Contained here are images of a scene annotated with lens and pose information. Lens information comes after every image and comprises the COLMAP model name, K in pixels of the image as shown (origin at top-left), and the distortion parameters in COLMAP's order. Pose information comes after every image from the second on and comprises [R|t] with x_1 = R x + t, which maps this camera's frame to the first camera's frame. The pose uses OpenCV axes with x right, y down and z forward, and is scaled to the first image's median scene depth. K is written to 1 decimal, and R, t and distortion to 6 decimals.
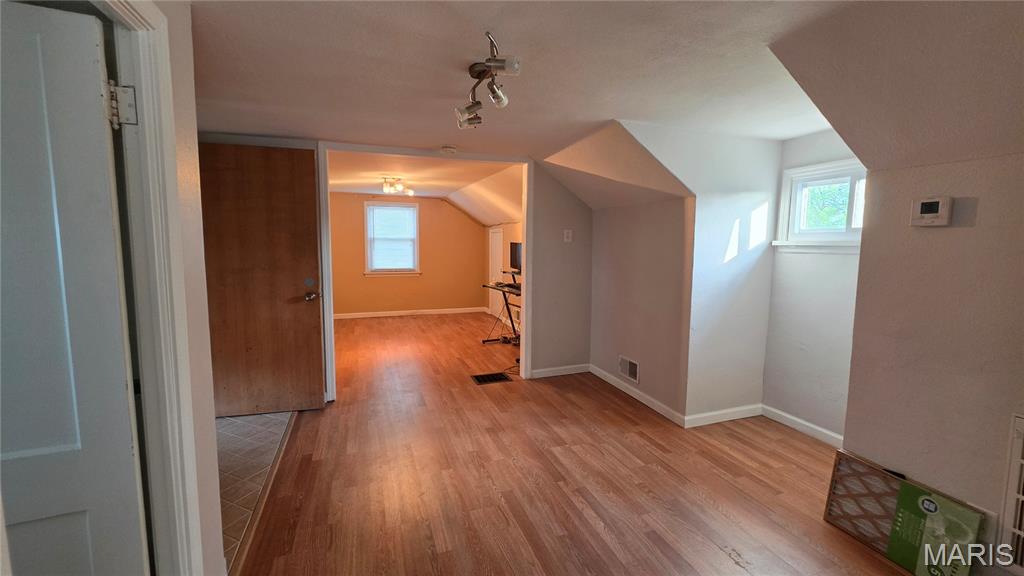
lens RADIAL K [[417.9, 0, 515.8], [0, 417.9, 282.5], [0, 0, 1]] dist [-0.000723, -0.000207]
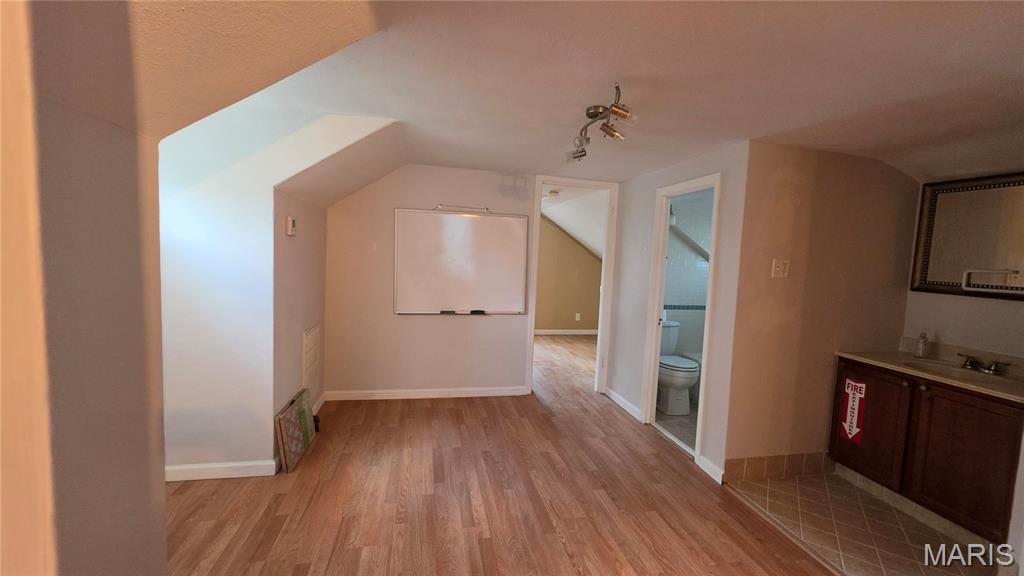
lens RADIAL K [[417.9, 0, 515.8], [0, 417.9, 282.5], [0, 0, 1]] dist [-0.000723, -0.000207]
pose [[-0.988310, -0.063211, 0.138738, -0.042321], [-0.038954, 0.984490, 0.171060, -0.204987], [-0.147400, 0.163656, -0.975444, 1.910948]]
